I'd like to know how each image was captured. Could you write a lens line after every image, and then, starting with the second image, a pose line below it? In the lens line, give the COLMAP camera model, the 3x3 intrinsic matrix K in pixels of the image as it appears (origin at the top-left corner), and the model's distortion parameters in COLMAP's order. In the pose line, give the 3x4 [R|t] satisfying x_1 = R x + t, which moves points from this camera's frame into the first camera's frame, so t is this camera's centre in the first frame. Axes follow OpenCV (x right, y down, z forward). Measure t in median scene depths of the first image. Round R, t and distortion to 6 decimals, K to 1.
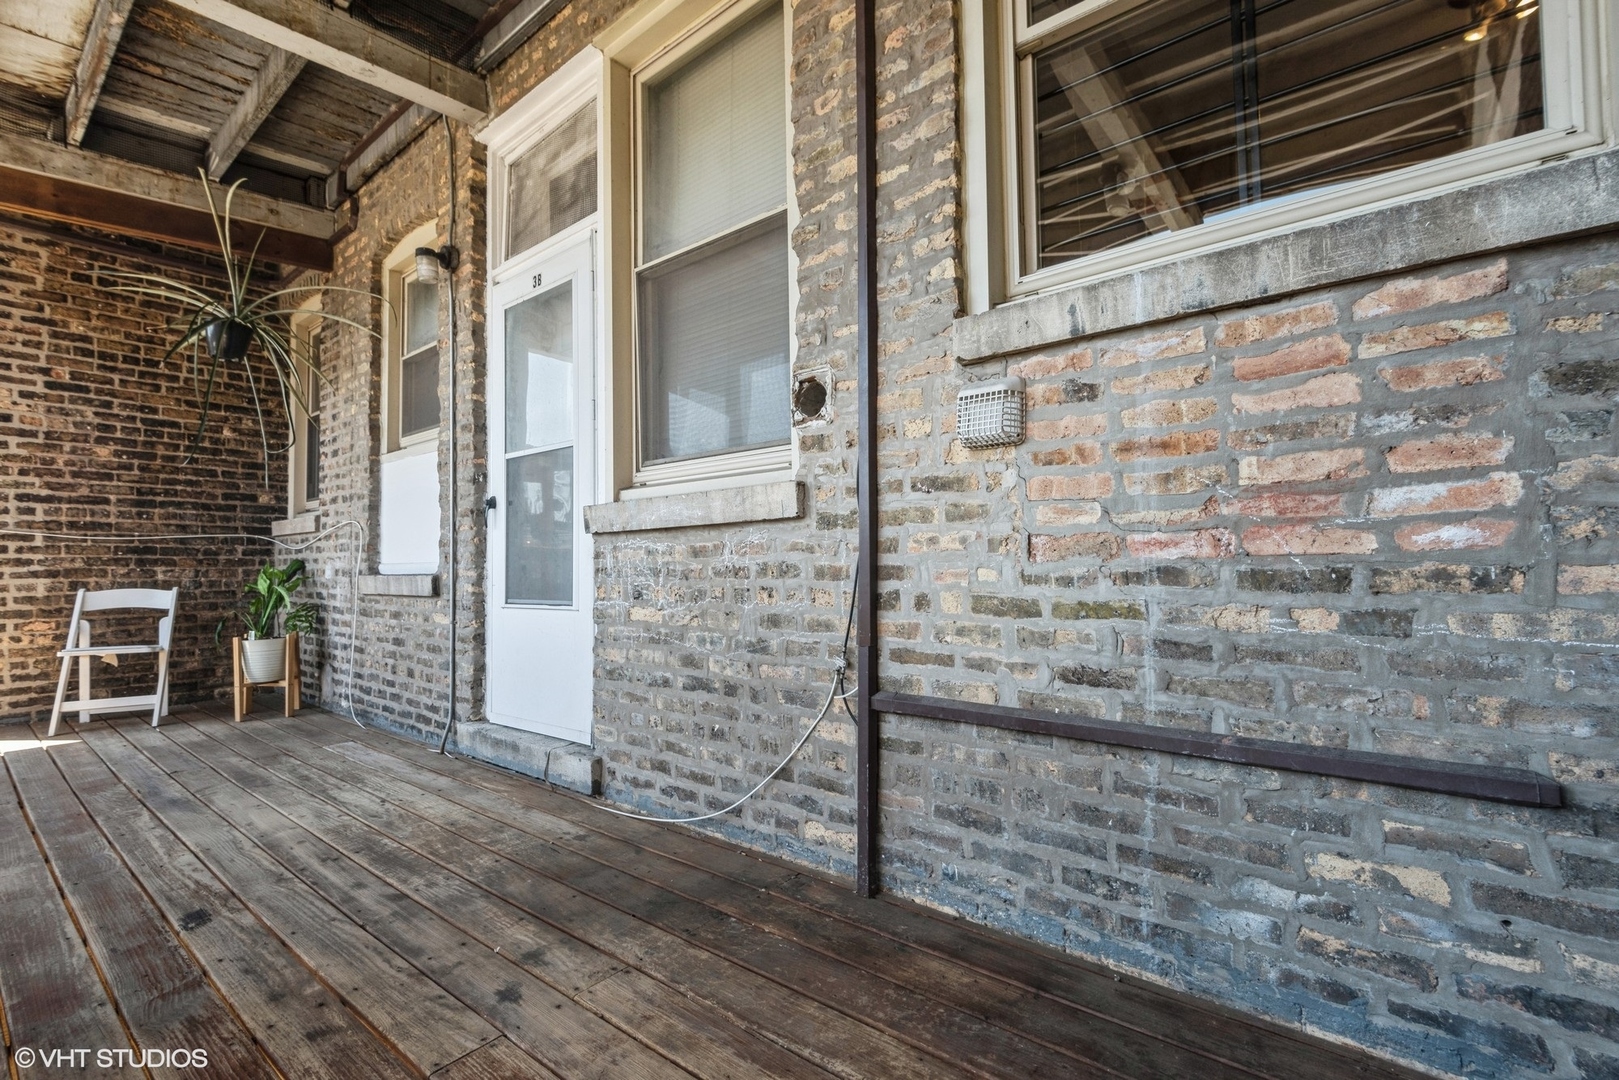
lens RADIAL K [[726.4, 0, 809.8], [0, 726.4, 531.6], [0, 0, 1]] dist [0.031052, -0.024957]
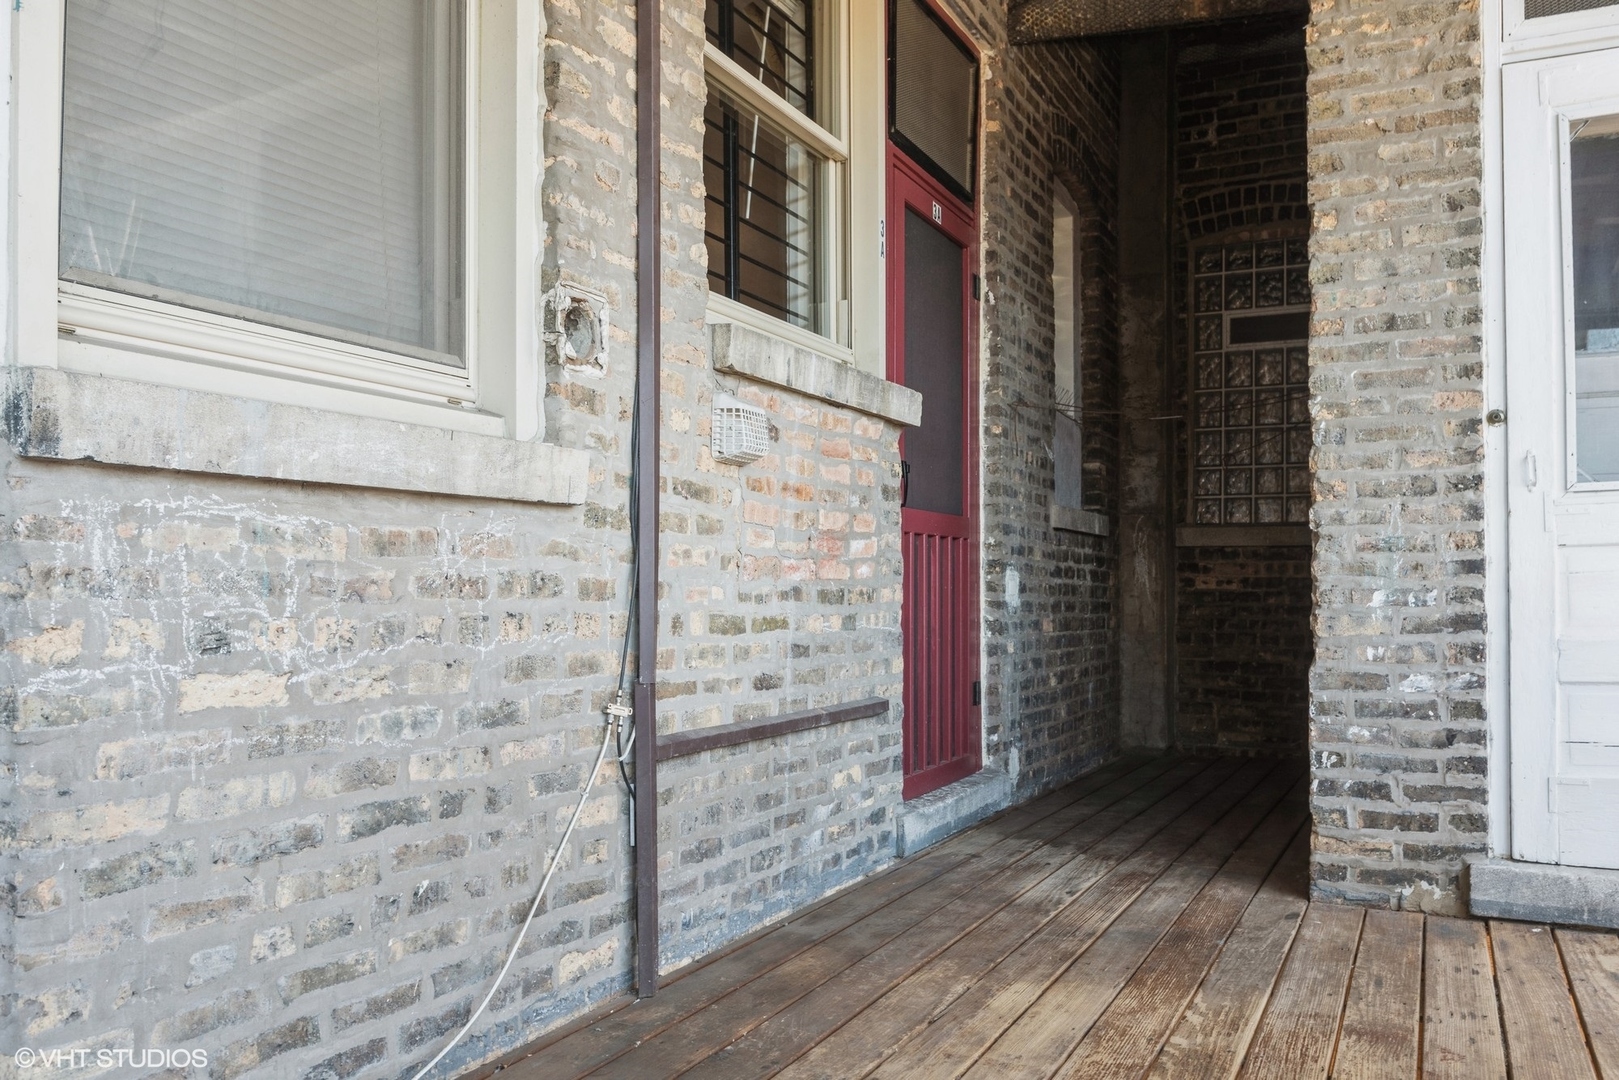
lens RADIAL K [[1306.9, 0, 809.5], [0, 1306.9, 540.0], [0, 0, 1]] dist [-0.059707, -0.001241]
pose [[-0.241903, 0.046710, 0.969176, -1.230053], [-0.050327, 0.996892, -0.060607, 0.074049], [-0.968994, -0.063437, -0.238800, 1.088345]]
